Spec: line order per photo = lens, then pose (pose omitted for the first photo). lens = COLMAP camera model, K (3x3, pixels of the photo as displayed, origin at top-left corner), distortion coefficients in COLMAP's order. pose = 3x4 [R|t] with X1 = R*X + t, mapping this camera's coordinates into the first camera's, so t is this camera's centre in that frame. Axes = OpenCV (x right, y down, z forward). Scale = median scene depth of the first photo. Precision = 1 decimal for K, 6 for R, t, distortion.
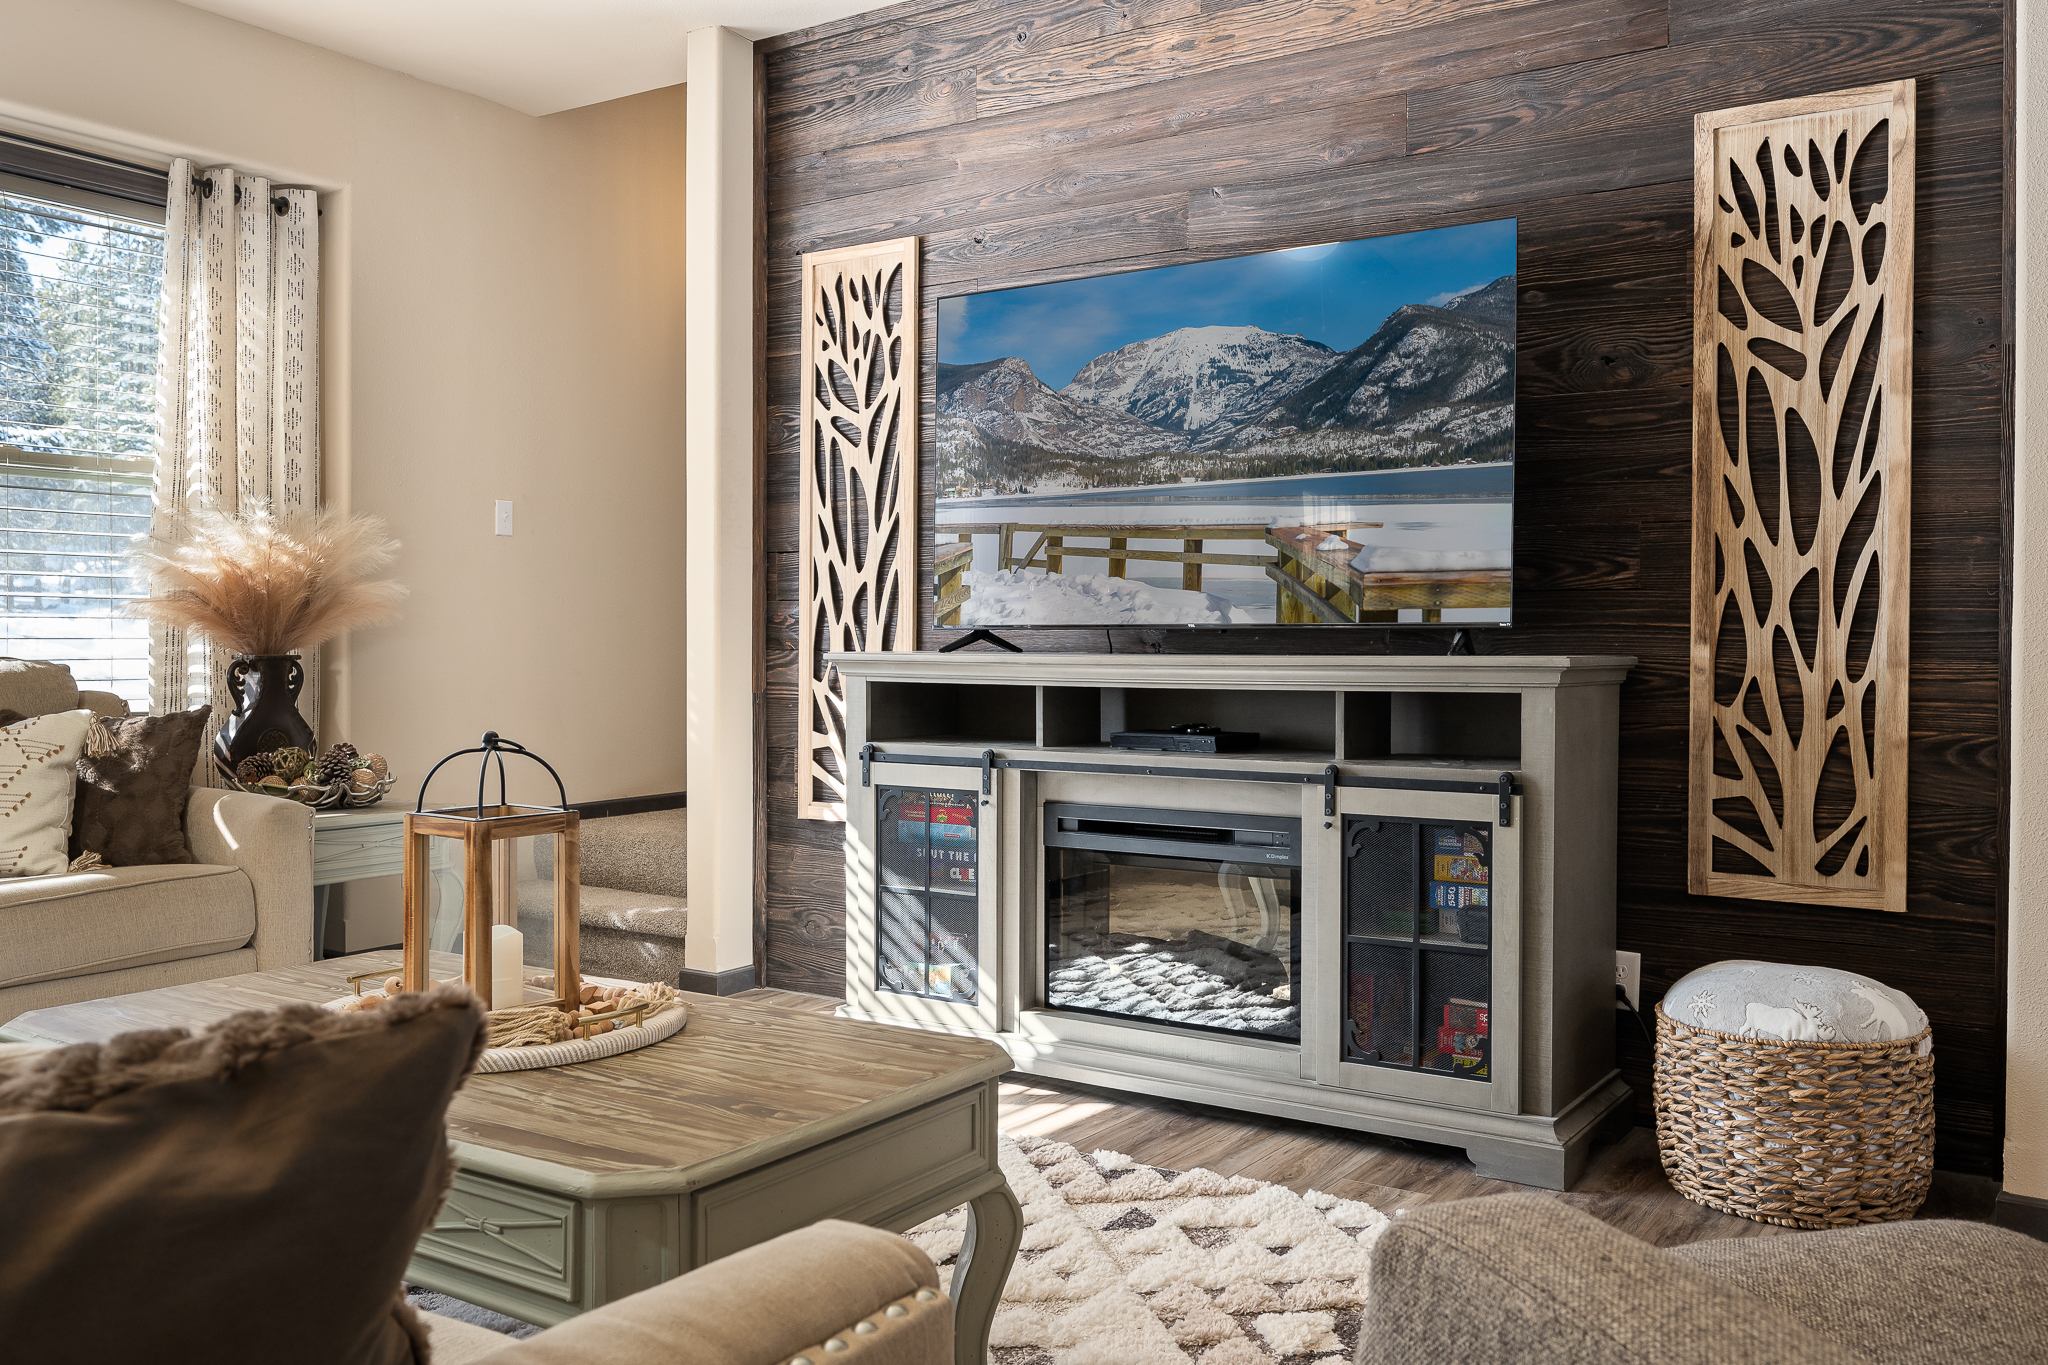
lens RADIAL K [[1715.9, 0, 1014.8], [0, 1715.9, 659.9], [0, 0, 1]] dist [-0.005580, 0.004752]
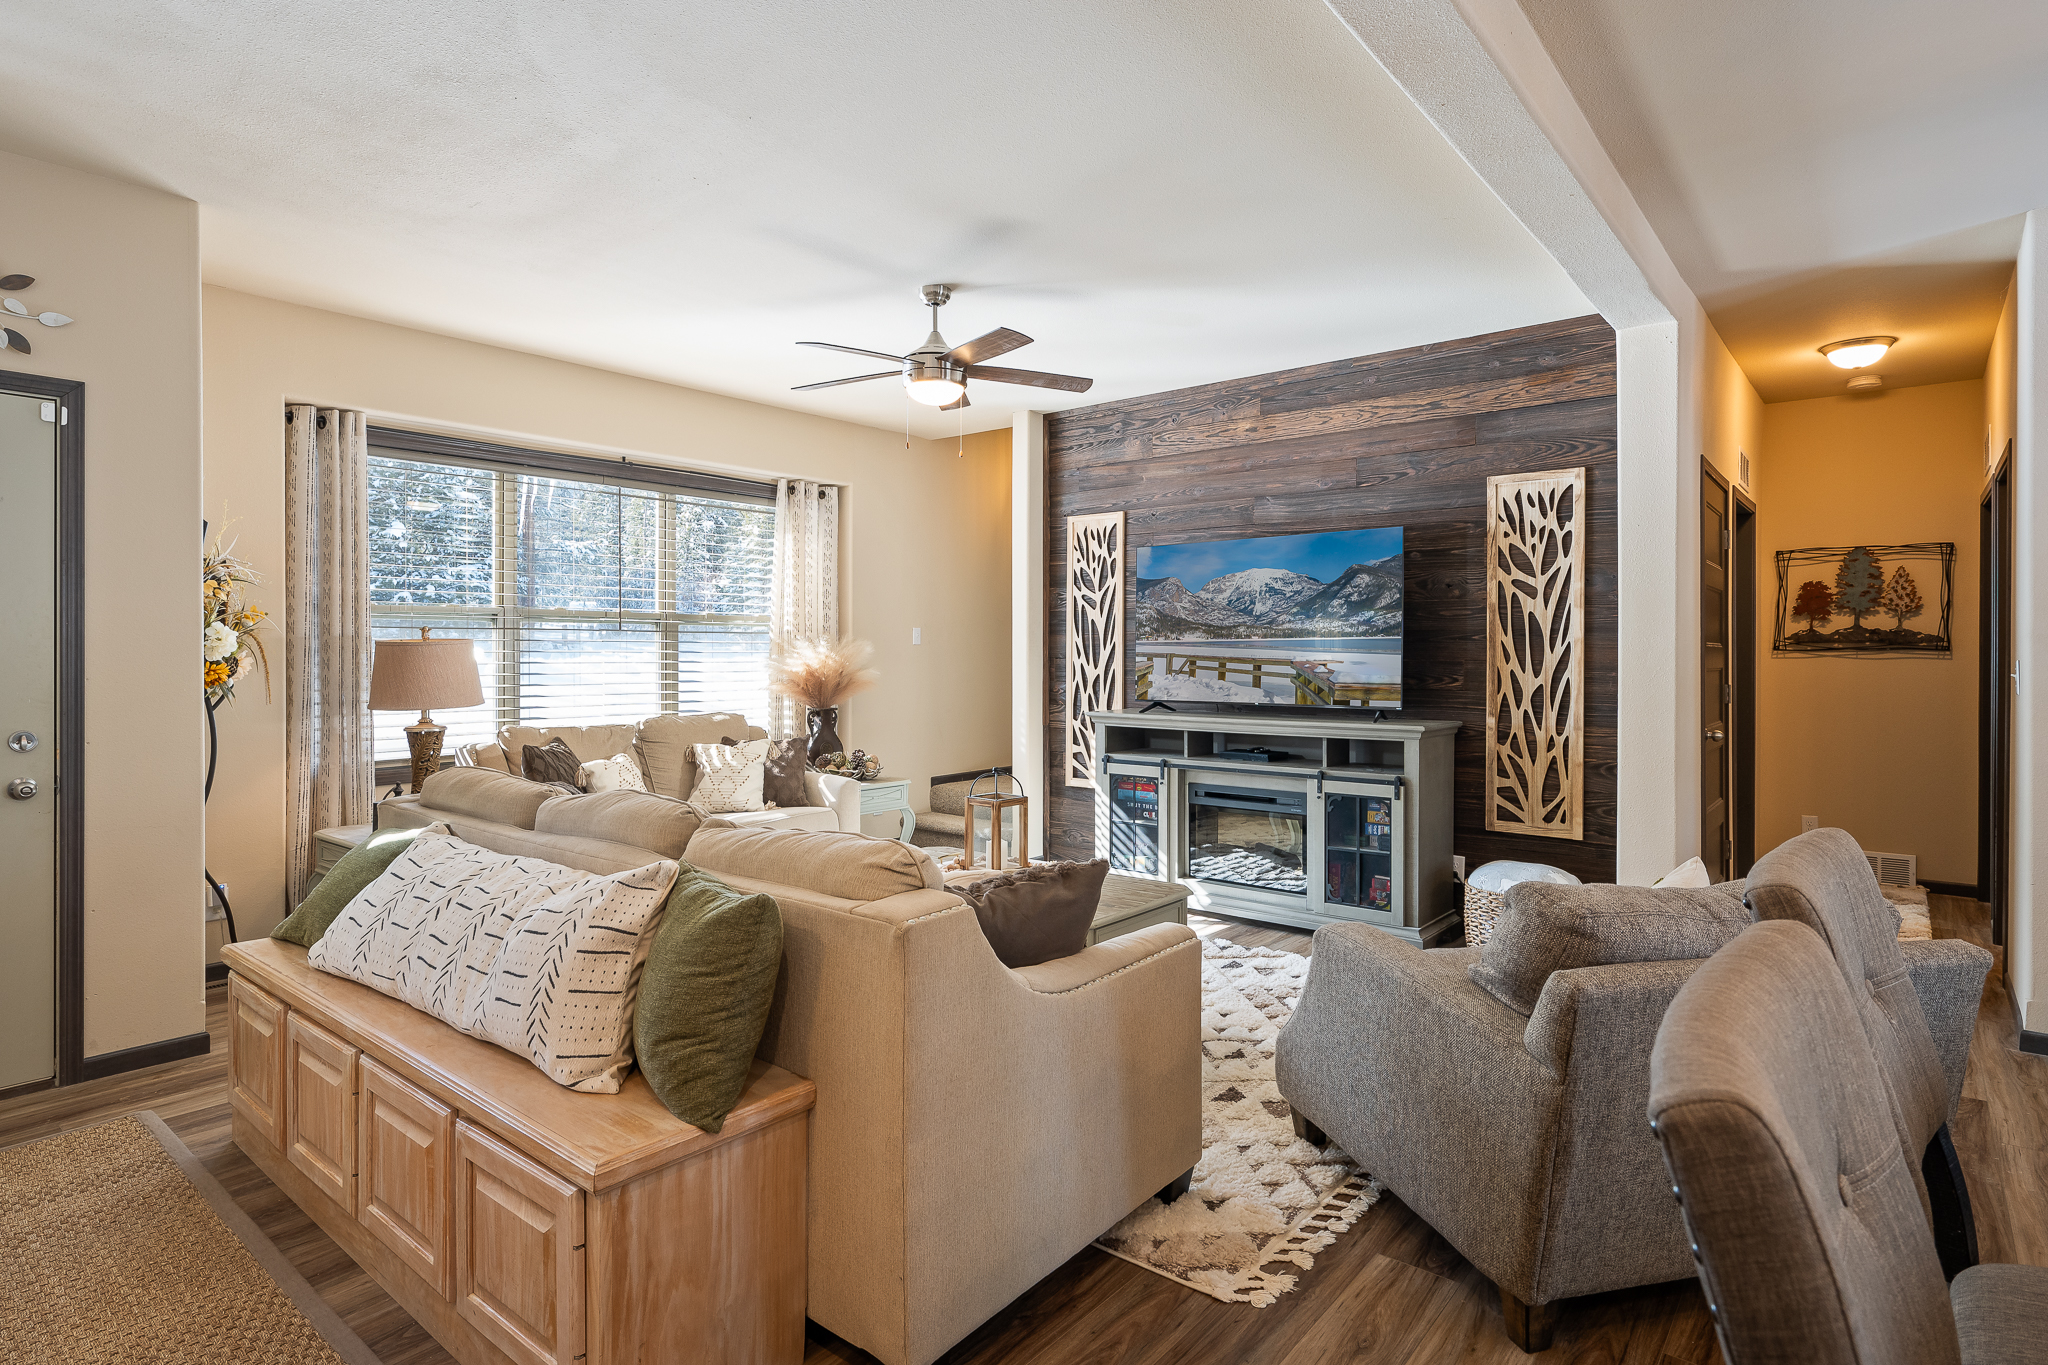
lens RADIAL K [[1092.8, 0, 1032.2], [0, 1092.8, 647.9], [0, 0, 1]] dist [-0.003974, -0.000316]
pose [[0.995479, -0.000937, -0.094977, -0.053836], [-0.000378, 0.999904, -0.013822, -0.077067], [0.094981, 0.013795, 0.995383, -0.450767]]
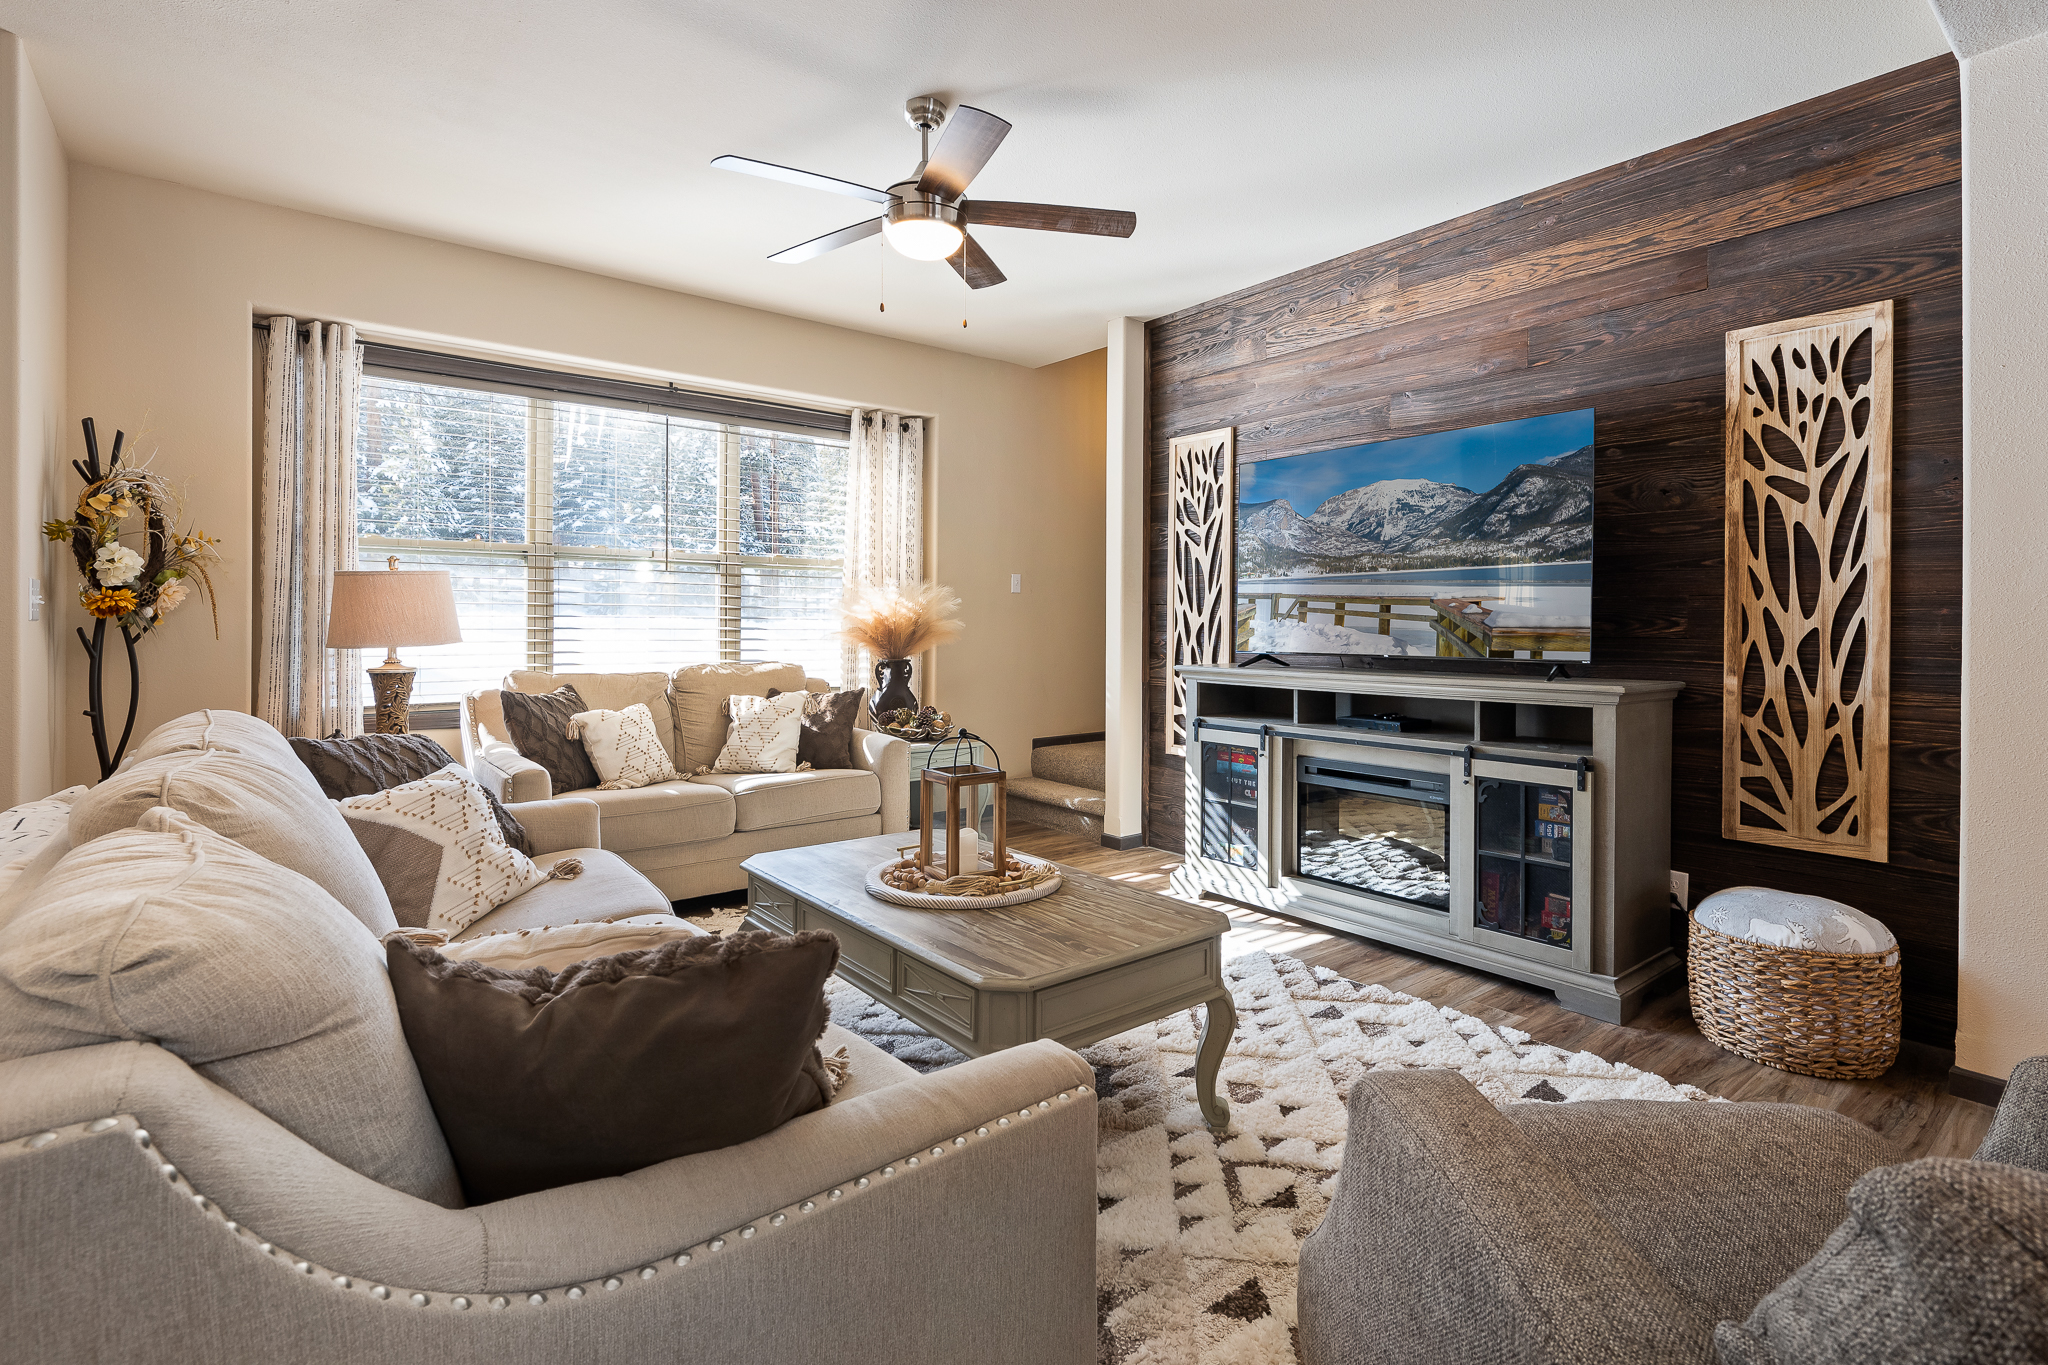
lens RADIAL K [[977.9, 0, 1037.6], [0, 977.9, 622.0], [0, 0, 1]] dist [-0.001413, -0.000381]
pose [[0.954704, 0.002240, -0.297548, 0.066085], [-0.006429, 0.999894, -0.013100, -0.041089], [0.297487, 0.014420, 0.954617, -0.021091]]
